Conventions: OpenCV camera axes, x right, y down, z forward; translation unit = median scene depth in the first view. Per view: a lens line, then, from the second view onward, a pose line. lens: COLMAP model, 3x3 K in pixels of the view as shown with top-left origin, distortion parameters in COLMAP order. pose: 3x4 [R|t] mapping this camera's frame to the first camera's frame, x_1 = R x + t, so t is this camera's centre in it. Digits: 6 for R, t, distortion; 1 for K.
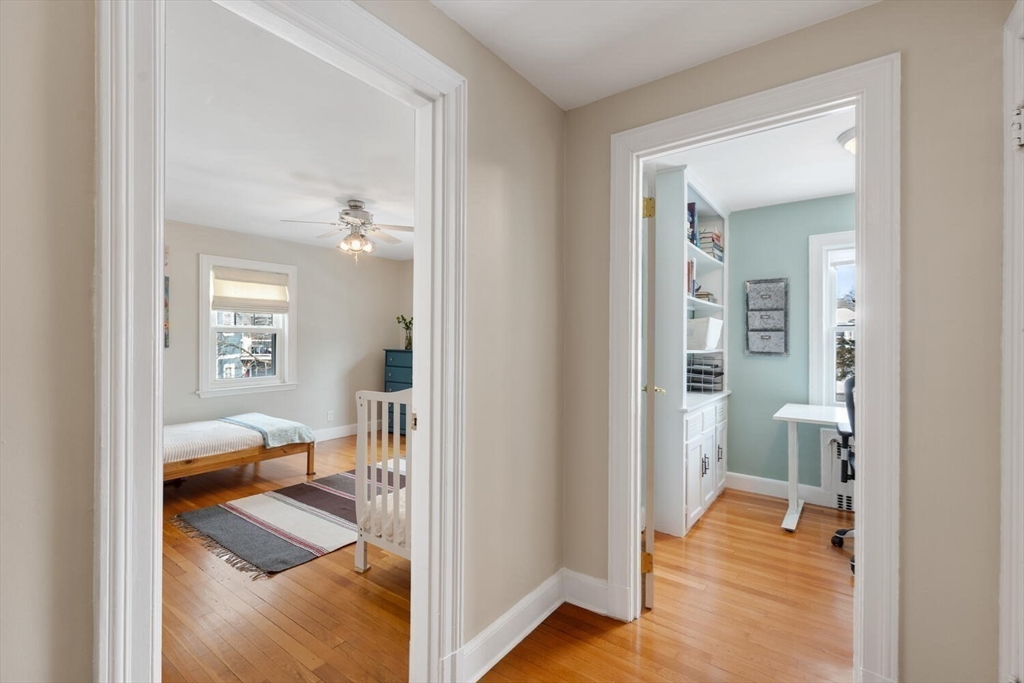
lens RADIAL K [[460.4, 0, 512.6], [0, 460.4, 340.0], [0, 0, 1]] dist [-0.003120, -0.000079]
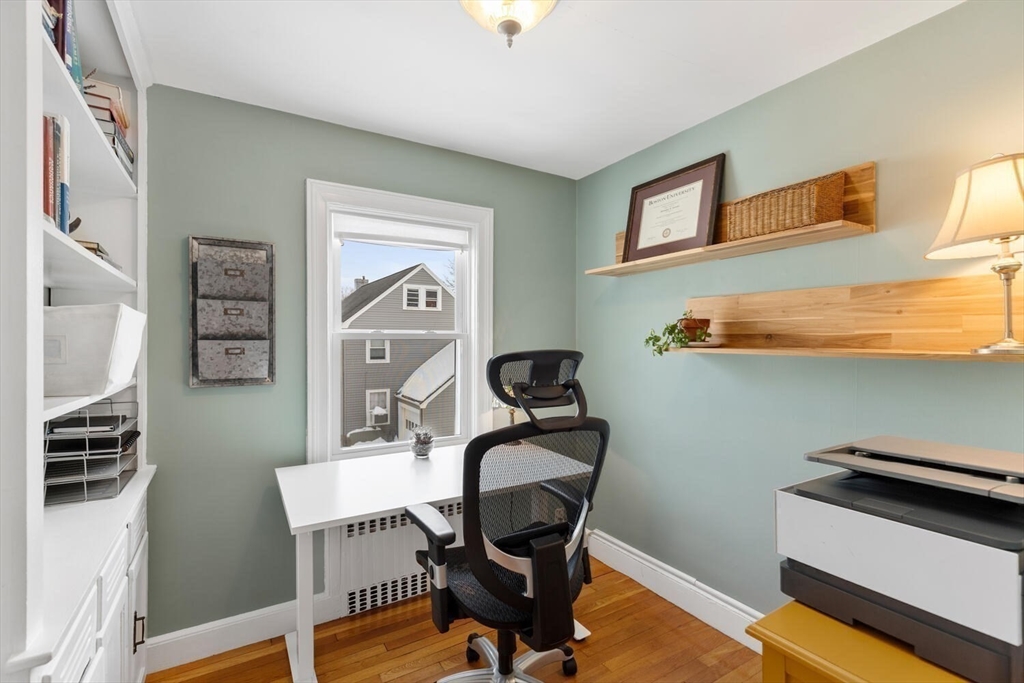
lens RADIAL K [[460.4, 0, 511.4], [0, 460.4, 341.7], [0, 0, 1]] dist [-0.003120, -0.000079]
pose [[0.369395, -0.004223, 0.929263, 0.183520], [0.003566, 0.999989, 0.003127, -0.016923], [-0.929266, 0.002159, 0.369406, 0.517746]]
